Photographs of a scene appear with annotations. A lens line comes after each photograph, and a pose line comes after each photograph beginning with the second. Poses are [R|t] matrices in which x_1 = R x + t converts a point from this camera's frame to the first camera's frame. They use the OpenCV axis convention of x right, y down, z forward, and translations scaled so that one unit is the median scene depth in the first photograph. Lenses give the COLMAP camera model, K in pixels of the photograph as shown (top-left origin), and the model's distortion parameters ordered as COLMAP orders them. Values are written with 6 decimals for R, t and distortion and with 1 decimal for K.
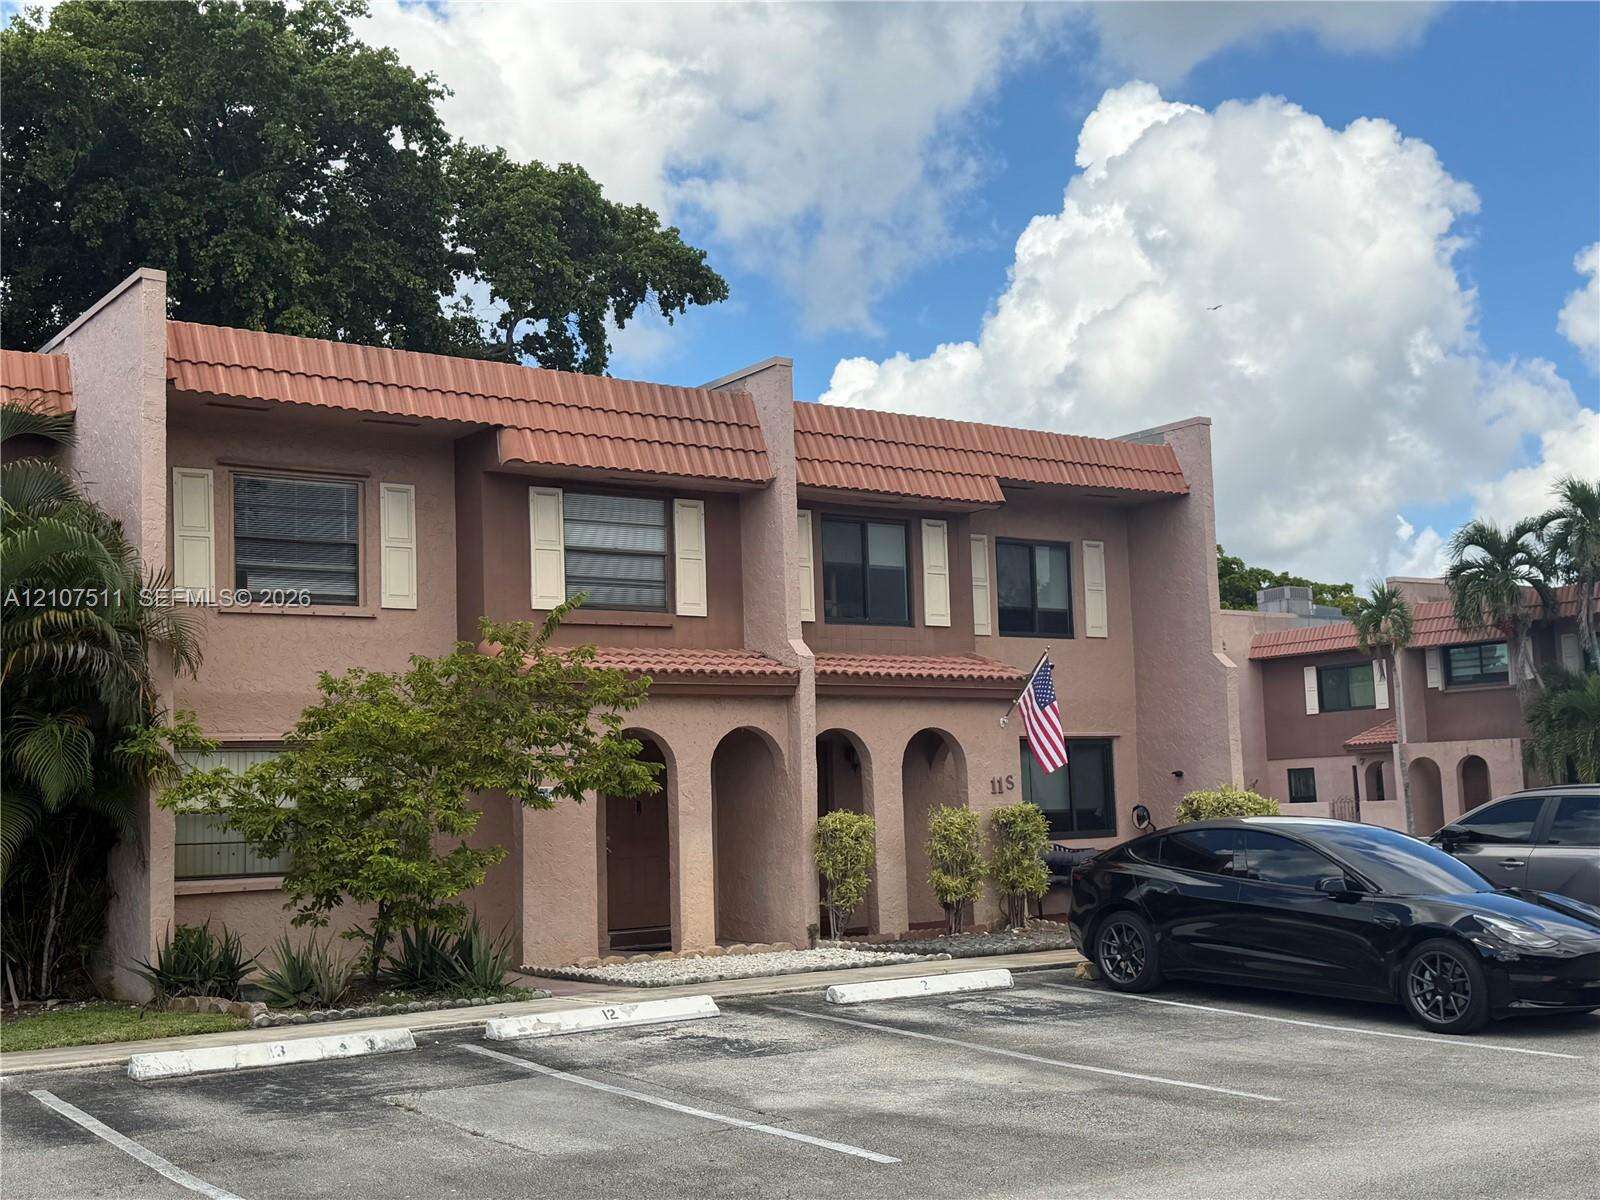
lens RADIAL K [[1905.2, 0, 803.7], [0, 1905.2, 585.5], [0, 0, 1]] dist [0.080296, 0.000000]
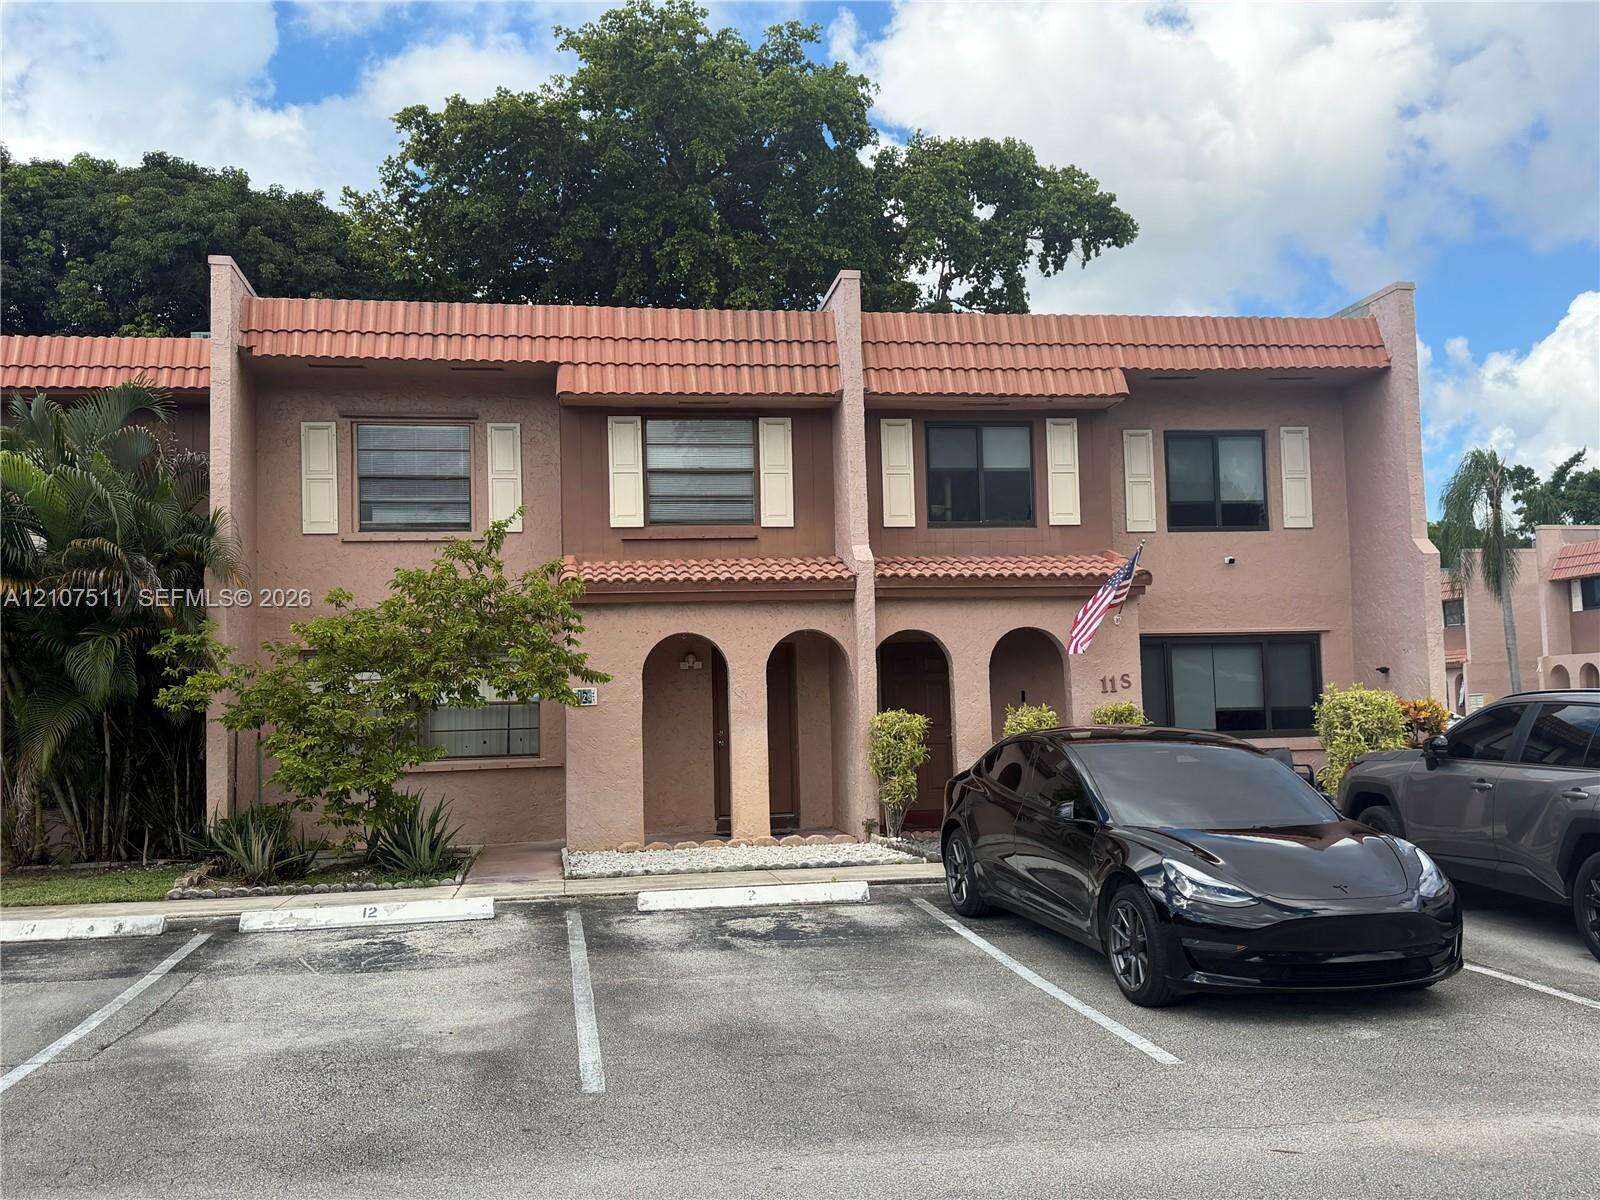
lens RADIAL K [[1477.0, 0, 796.3], [0, 1477.0, 612.5], [0, 0, 1]] dist [0.053190, 0.000000]
pose [[0.891247, -0.021327, -0.453017, 0.322617], [0.051011, 0.997269, 0.053409, 0.020217], [0.450640, -0.070709, 0.889901, 0.266717]]
